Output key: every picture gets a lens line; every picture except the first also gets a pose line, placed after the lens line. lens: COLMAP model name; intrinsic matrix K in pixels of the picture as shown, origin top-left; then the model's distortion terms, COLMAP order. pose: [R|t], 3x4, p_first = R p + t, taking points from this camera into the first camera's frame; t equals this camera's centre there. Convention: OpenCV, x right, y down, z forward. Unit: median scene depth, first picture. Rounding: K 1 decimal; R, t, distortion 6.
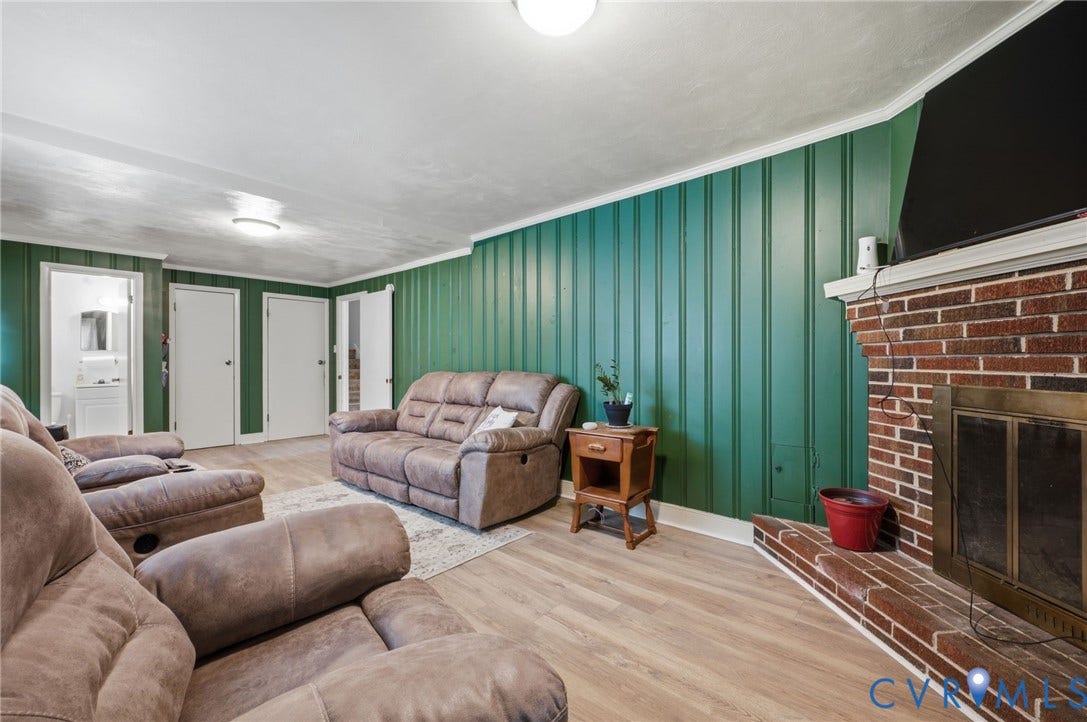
lens RADIAL K [[422.0, 0, 543.5], [0, 422.0, 361.0], [0, 0, 1]] dist [-0.000268, -0.000020]
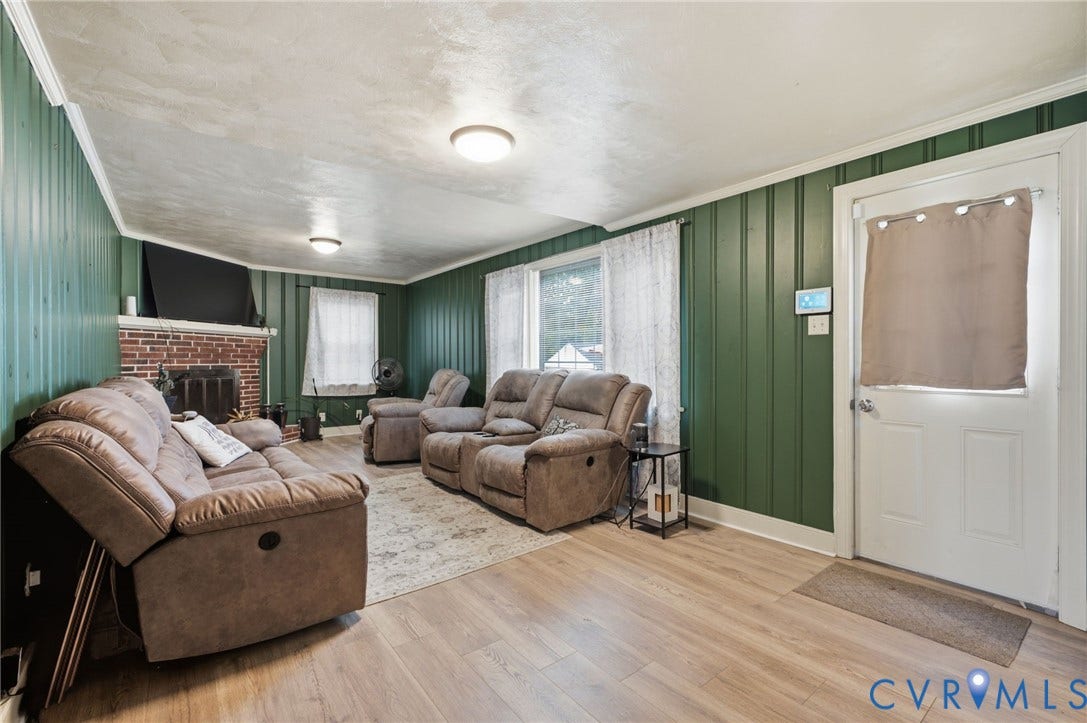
lens RADIAL K [[497.6, 0, 536.8], [0, 497.6, 360.6], [0, 0, 1]] dist [-0.000366, -0.000144]
pose [[-0.972474, 0.001284, 0.233007, -1.686789], [0.001654, 0.999998, 0.001395, -0.001026], [-0.233005, 0.001742, -0.972474, 3.019321]]
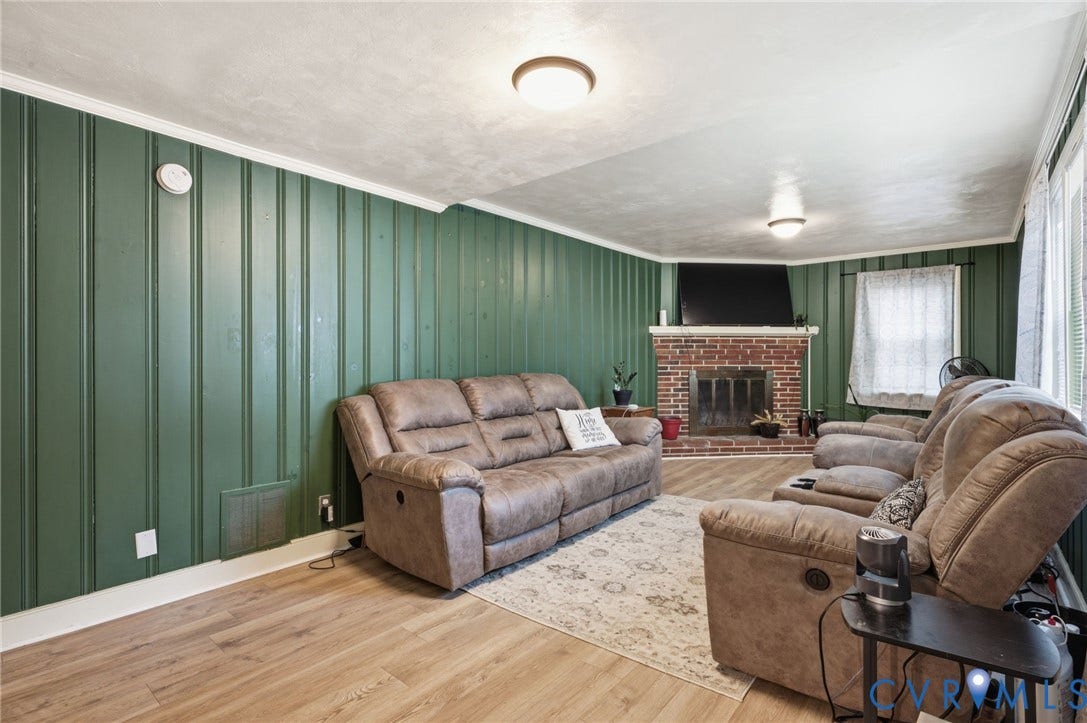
lens RADIAL K [[497.6, 0, 536.8], [0, 497.6, 360.6], [0, 0, 1]] dist [-0.000366, -0.000144]
pose [[0.016270, 0.000476, 0.999868, -2.247389], [0.000489, 1.000000, -0.000484, -0.006453], [-0.999868, 0.000497, 0.016270, 1.823332]]
